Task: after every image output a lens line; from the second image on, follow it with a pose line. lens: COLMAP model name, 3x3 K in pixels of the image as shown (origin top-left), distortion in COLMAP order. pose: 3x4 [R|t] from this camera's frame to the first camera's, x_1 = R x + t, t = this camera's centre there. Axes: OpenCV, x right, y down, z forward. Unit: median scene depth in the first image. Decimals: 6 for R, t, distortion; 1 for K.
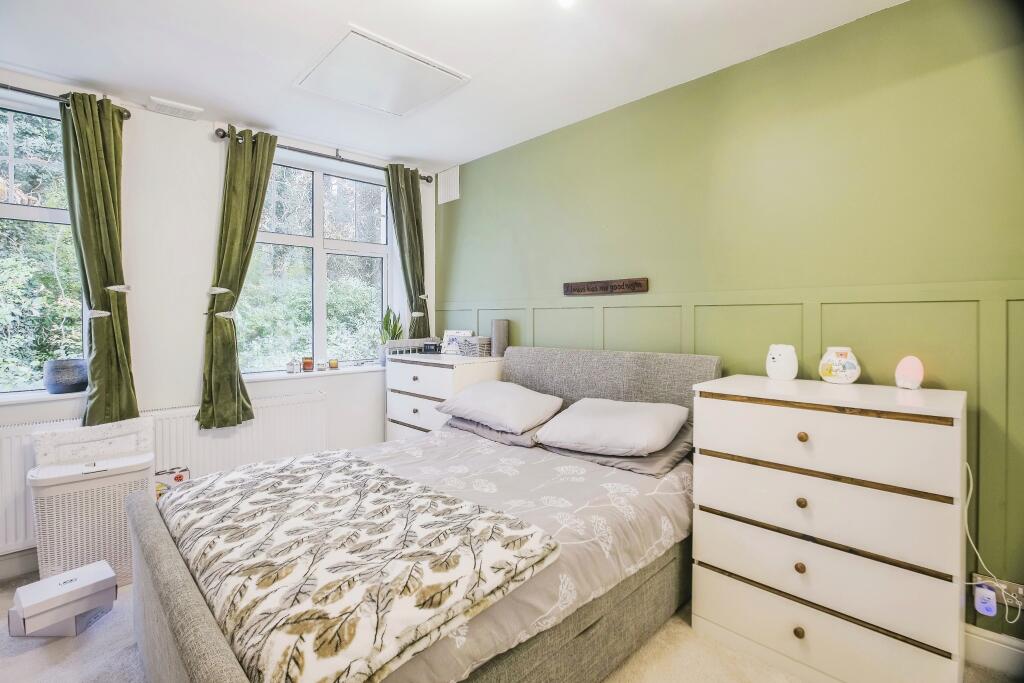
lens RADIAL K [[473.6, 0, 509.0], [0, 473.6, 313.2], [0, 0, 1]] dist [-0.061614, 0.020360]
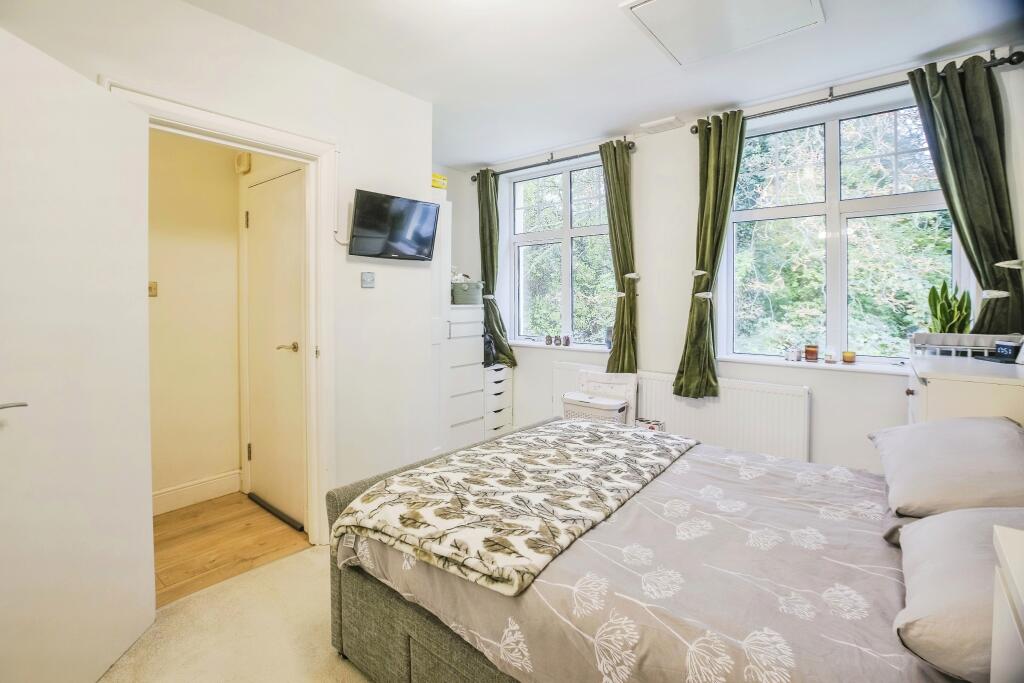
lens RADIAL K [[468.1, 0, 496.9], [0, 468.1, 298.8], [0, 0, 1]] dist [-0.057047, 0.019924]
pose [[0.094141, 0.006108, -0.995540, 0.556088], [0.005854, 0.999960, 0.006689, 0.002135], [0.995542, -0.006458, 0.094102, 0.563572]]
